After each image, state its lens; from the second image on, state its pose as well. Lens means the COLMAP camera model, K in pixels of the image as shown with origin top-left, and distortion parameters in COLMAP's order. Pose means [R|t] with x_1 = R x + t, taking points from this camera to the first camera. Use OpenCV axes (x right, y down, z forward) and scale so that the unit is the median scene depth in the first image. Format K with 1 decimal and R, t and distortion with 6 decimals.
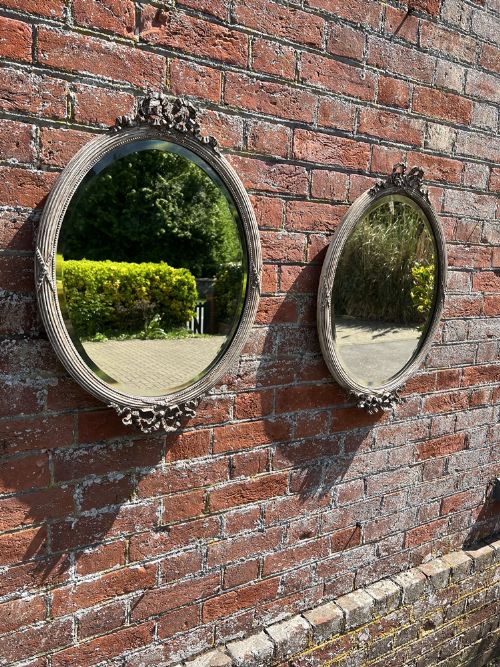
lens RADIAL K [[497.9, 0, 249.2], [0, 497.9, 338.8], [0, 0, 1]] dist [0.037333, -0.042816]
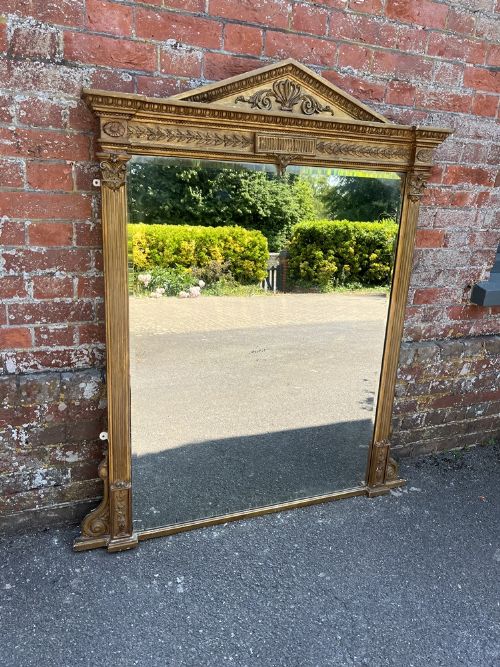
lens RADIAL K [[497.9, 0, 245.1], [0, 497.9, 337.8], [0, 0, 1]] dist [0.037333, -0.042816]
pose [[0.987619, 0.080672, -0.134542, 0.193069], [-0.055550, 0.981915, 0.180991, 0.290411], [0.146710, -0.171276, 0.974238, -0.222731]]
